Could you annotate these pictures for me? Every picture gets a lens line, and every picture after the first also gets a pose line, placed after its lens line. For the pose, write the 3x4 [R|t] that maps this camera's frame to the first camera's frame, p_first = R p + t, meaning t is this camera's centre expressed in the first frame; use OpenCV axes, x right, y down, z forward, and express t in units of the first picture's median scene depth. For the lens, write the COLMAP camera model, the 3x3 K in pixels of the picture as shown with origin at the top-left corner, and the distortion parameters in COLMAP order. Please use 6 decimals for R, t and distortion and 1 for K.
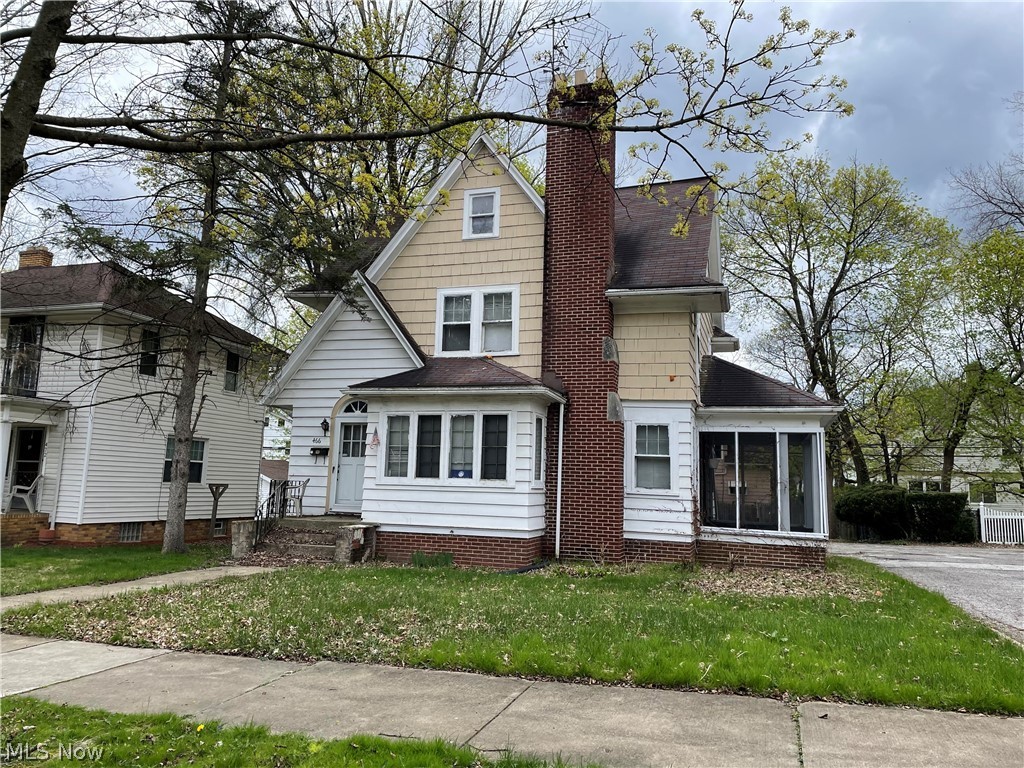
lens RADIAL K [[775.6, 0, 509.7], [0, 775.6, 386.5], [0, 0, 1]] dist [0.112364, -0.135374]
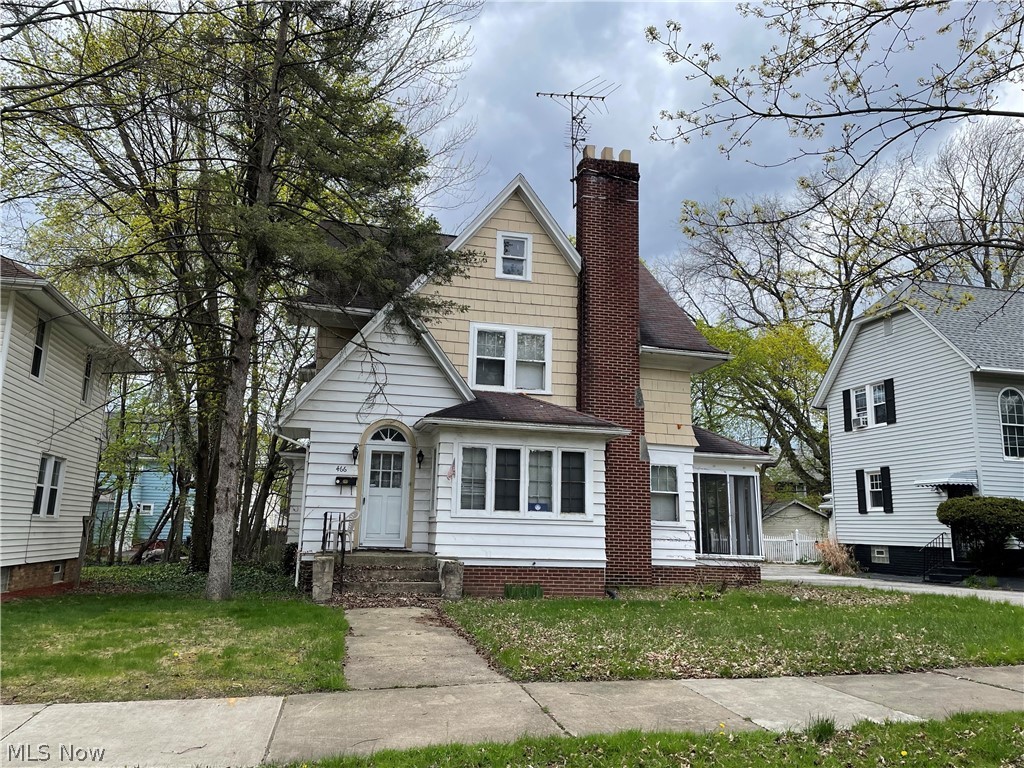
lens RADIAL K [[775.6, 0, 509.7], [0, 775.6, 386.5], [0, 0, 1]] dist [0.112364, -0.135374]
pose [[0.852487, 0.085132, 0.515770, -0.611574], [-0.067584, 0.996318, -0.052745, 0.008571], [-0.518362, 0.010106, 0.855102, 0.122368]]
